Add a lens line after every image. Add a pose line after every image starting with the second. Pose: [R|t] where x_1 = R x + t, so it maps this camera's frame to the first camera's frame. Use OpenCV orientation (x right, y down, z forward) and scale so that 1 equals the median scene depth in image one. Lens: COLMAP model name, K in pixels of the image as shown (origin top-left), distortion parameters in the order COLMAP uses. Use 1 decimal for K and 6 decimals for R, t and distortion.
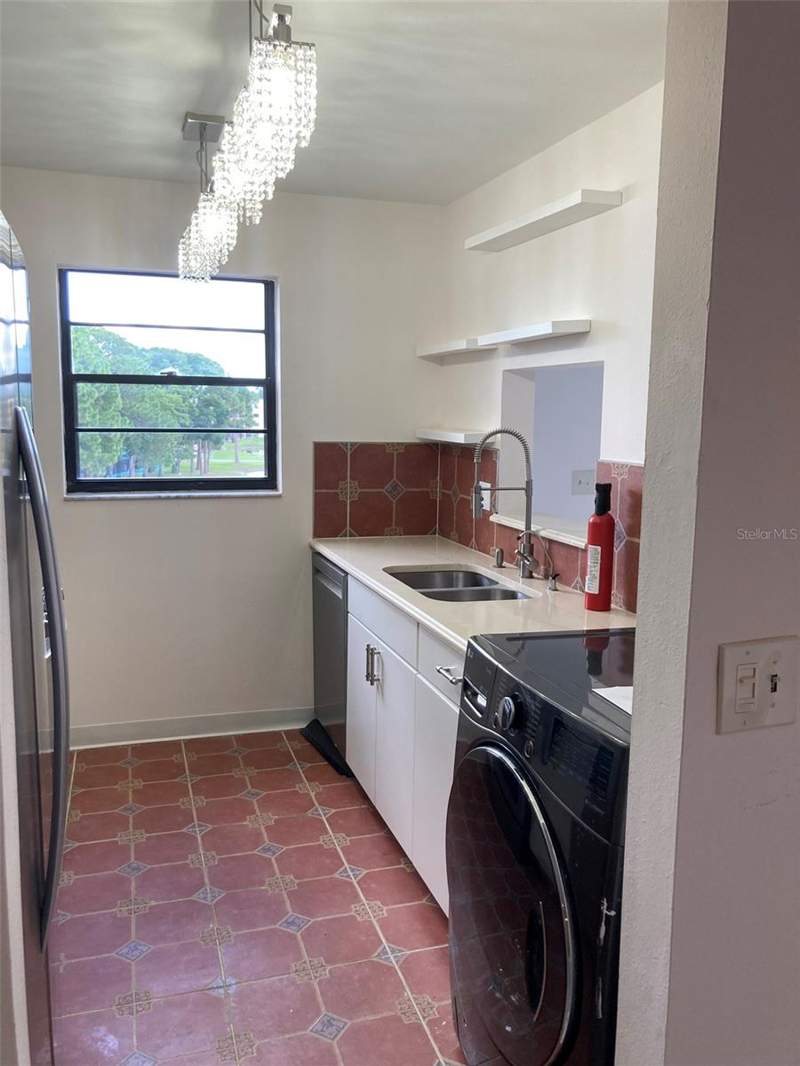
lens RADIAL K [[871.9, 0, 400.0], [0, 871.9, 533.0], [0, 0, 1]] dist [-0.003696, 0.011782]
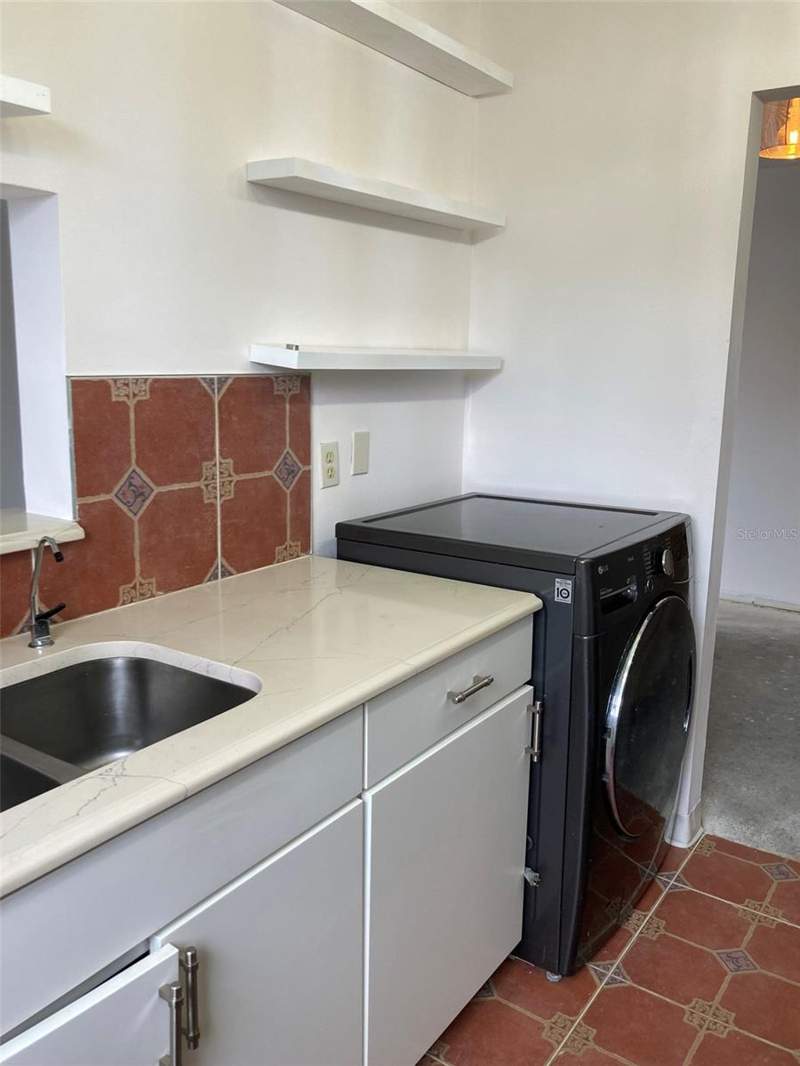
lens RADIAL K [[871.9, 0, 400.0], [0, 871.9, 533.0], [0, 0, 1]] dist [-0.003696, 0.011782]
pose [[-0.603650, -0.211133, 0.768784, -0.370788], [0.053257, 0.951463, 0.303120, -0.156541], [-0.795468, 0.223922, -0.563107, 1.256602]]
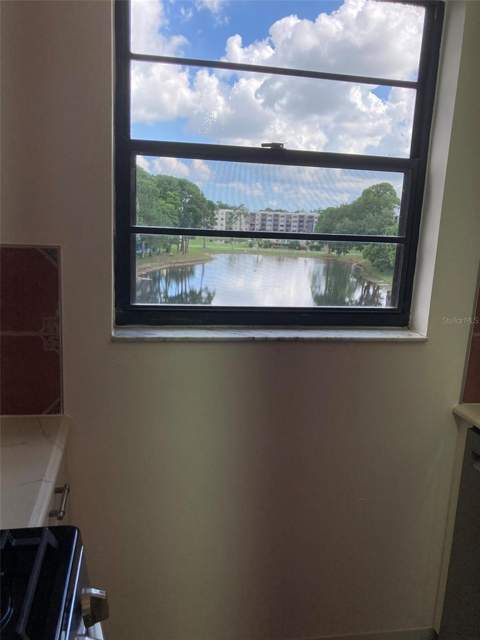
lens RADIAL K [[523.5, 0, 240.0], [0, 523.5, 320.0], [0, 0, 1]] dist [-0.003696, 0.011782]
pose [[0.992933, 0.051444, -0.106942, -0.242377], [-0.045638, 0.997384, 0.056057, -0.075300], [0.109546, -0.050780, 0.992684, 0.607775]]
